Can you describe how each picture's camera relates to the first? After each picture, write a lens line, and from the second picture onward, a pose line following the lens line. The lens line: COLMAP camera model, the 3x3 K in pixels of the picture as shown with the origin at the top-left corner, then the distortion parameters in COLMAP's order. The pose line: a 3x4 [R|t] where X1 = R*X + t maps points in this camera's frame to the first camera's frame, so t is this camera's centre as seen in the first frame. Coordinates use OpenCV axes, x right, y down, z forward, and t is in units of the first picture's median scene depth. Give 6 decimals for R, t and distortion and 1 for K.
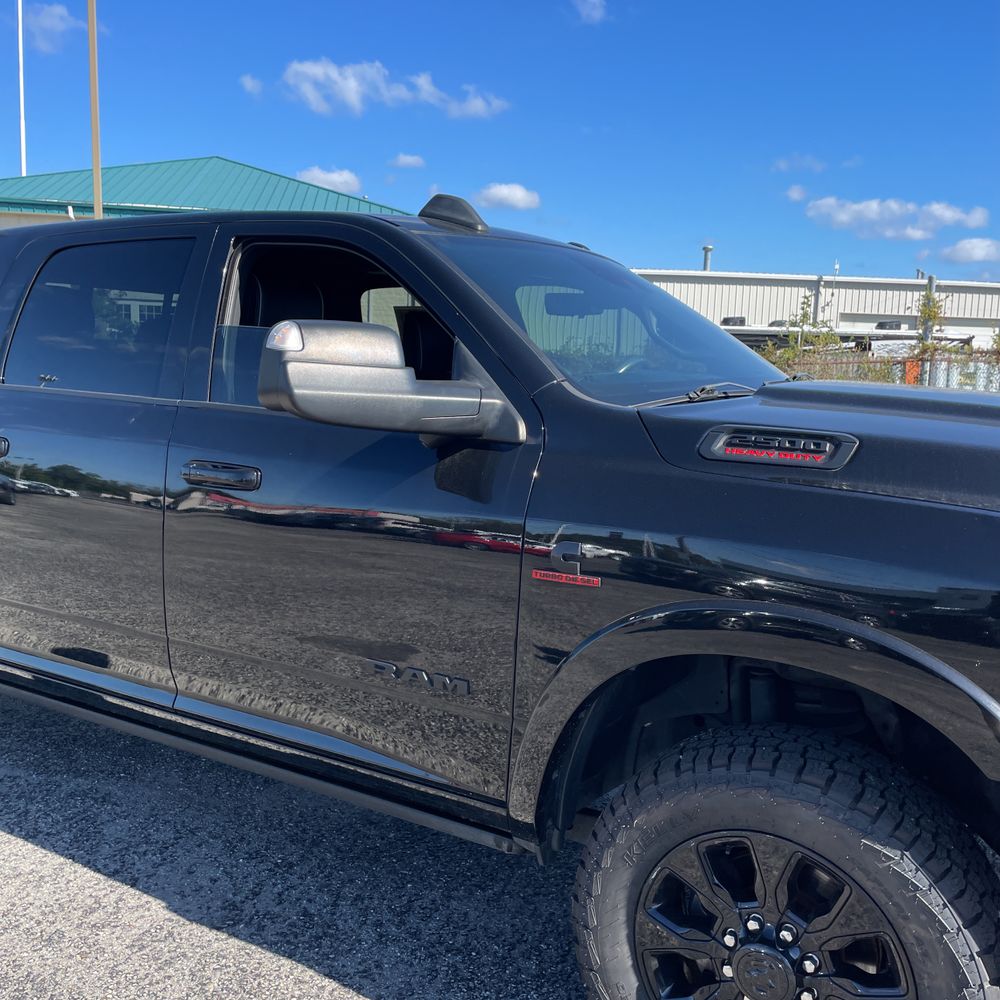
lens RADIAL K [[1005.1, 0, 504.6], [0, 1005.1, 484.3], [0, 0, 1]] dist [0.022658, 0.000000]
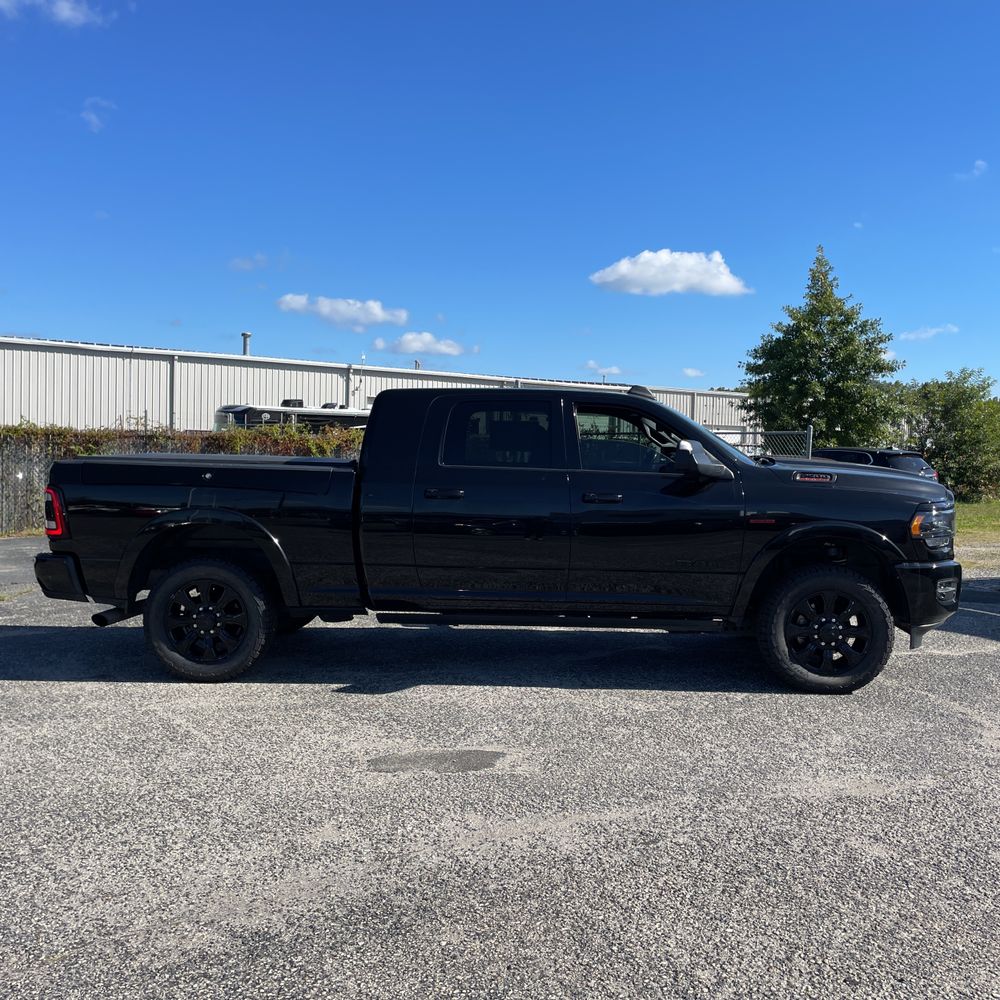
lens RADIAL K [[1005.1, 0, 502.2], [0, 1005.1, 504.1], [0, 0, 1]] dist [0.022658, 0.000000]
pose [[0.865306, -0.040112, 0.499637, -2.180778], [0.067019, 0.997101, -0.036018, 0.097198], [-0.496744, 0.064651, 0.865486, -1.295706]]
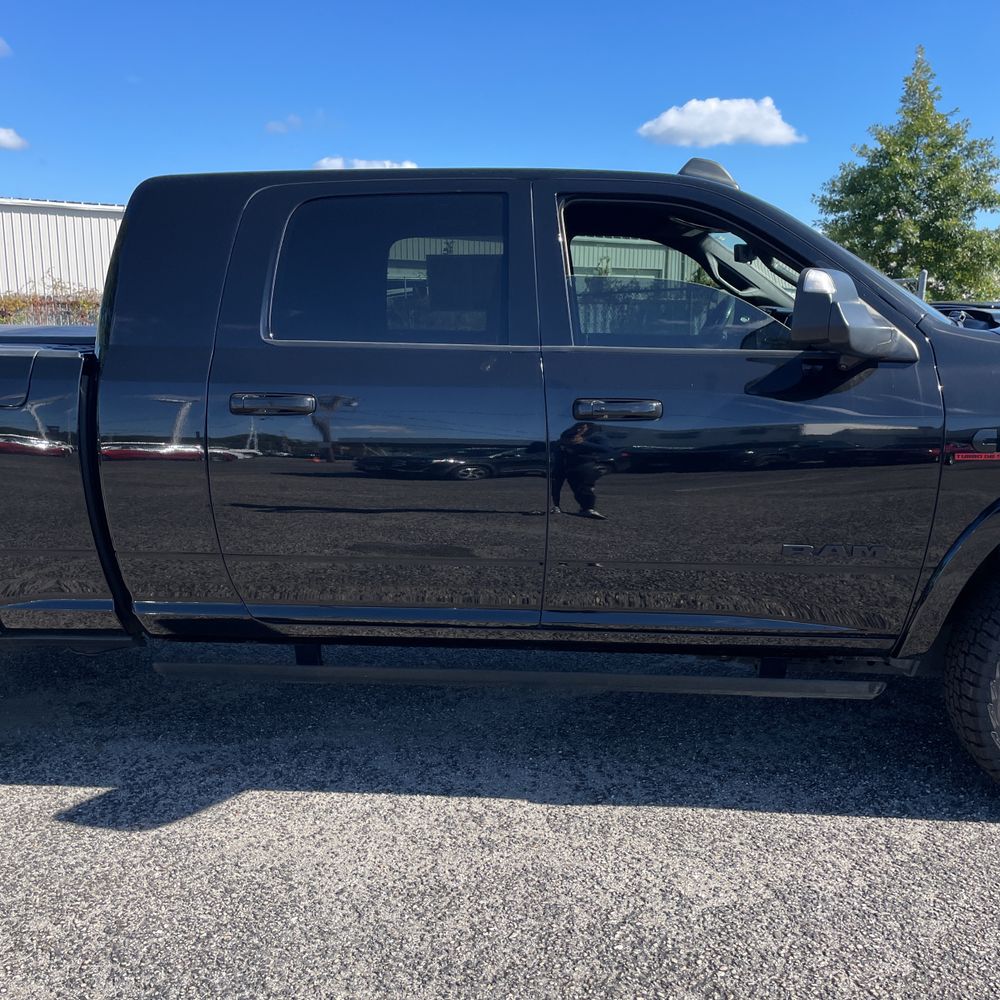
lens RADIAL K [[1005.1, 0, 478.3], [0, 1005.1, 510.2], [0, 0, 1]] dist [0.022658, 0.000000]
pose [[0.894119, -0.112050, 0.433584, -1.161637], [0.077965, 0.992355, 0.095674, -0.020655], [-0.440990, -0.051739, 0.896020, 0.057647]]
